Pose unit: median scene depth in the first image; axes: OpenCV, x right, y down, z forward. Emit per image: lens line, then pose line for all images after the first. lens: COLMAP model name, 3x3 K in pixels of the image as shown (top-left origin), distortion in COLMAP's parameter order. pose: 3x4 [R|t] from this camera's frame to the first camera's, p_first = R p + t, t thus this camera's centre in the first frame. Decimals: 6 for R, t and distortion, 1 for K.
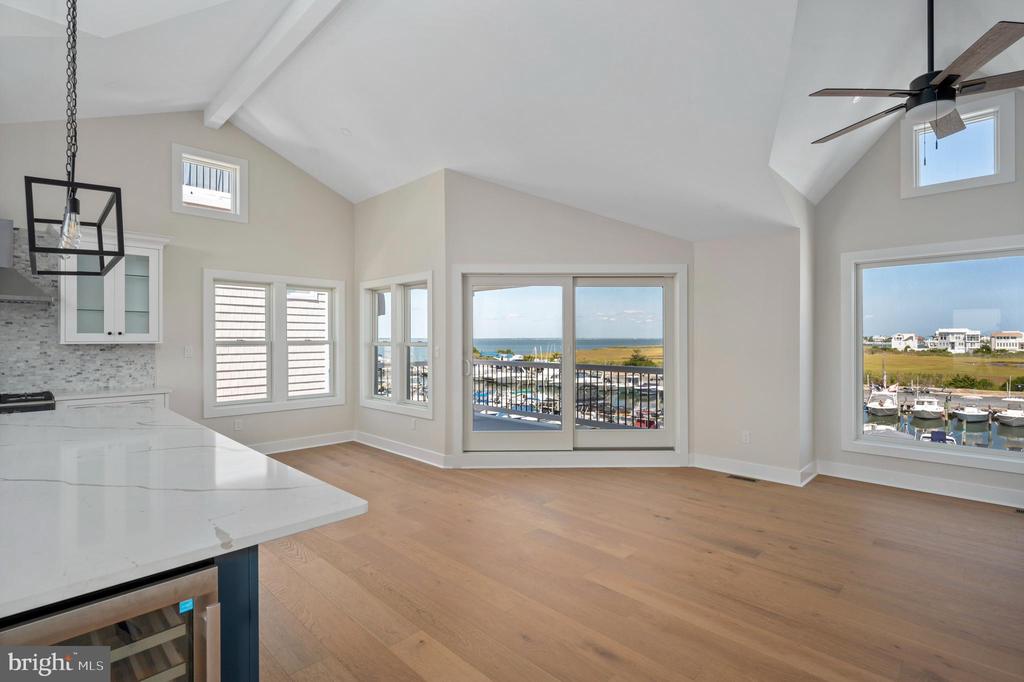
lens RADIAL K [[483.2, 0, 517.5], [0, 483.2, 338.0], [0, 0, 1]] dist [-0.003535, 0.000066]
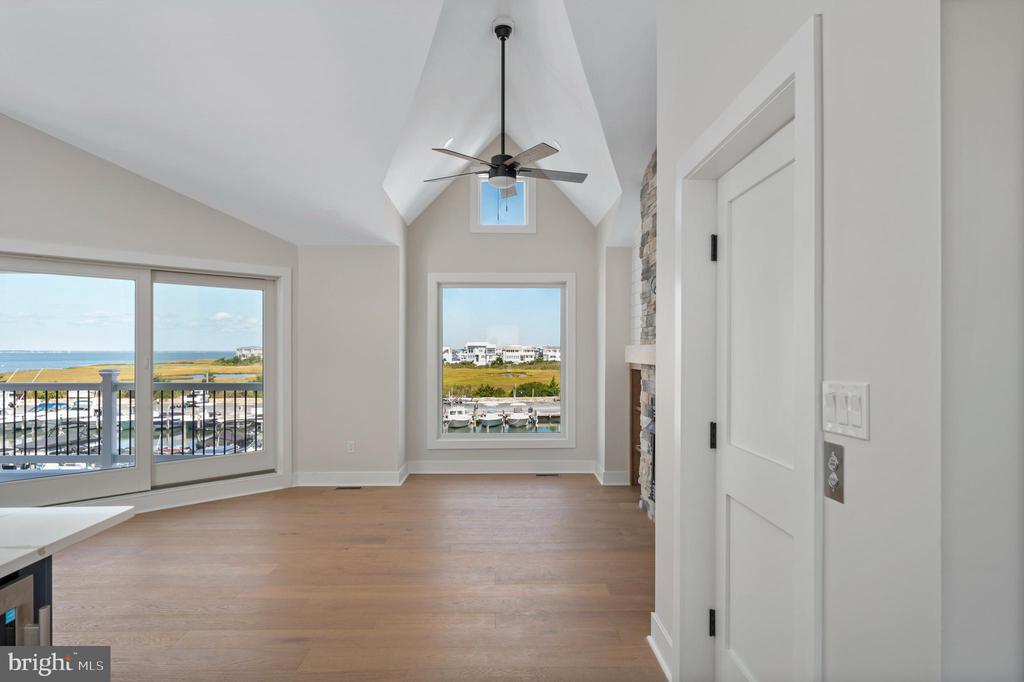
lens RADIAL K [[602.1, 0, 513.6], [0, 602.1, 347.6], [0, 0, 1]] dist [-0.008809, 0.002616]
pose [[0.700181, 0.004647, 0.713951, -0.140357], [-0.000605, 0.999982, -0.005915, 0.004816], [-0.713966, 0.003710, 0.700171, -0.090285]]
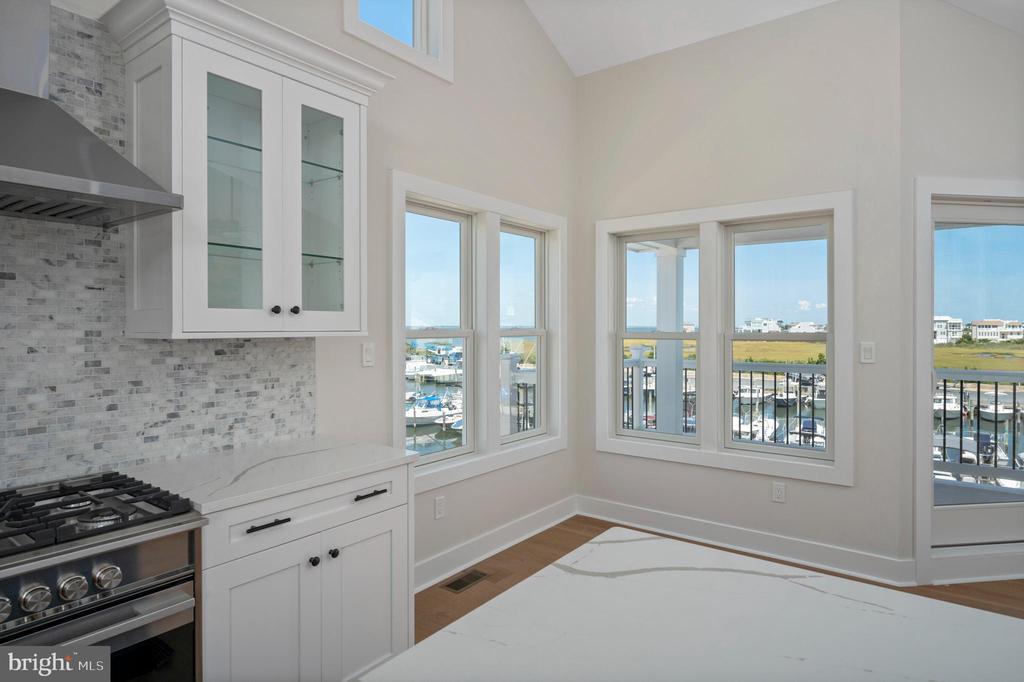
lens RADIAL K [[602.1, 0, 532.6], [0, 602.1, 328.5], [0, 0, 1]] dist [-0.008809, 0.002616]
pose [[0.989301, 0.002239, 0.145873, -0.494638], [-0.003078, 0.999980, 0.005520, 0.001194], [-0.145858, -0.005910, 0.989288, 0.349102]]
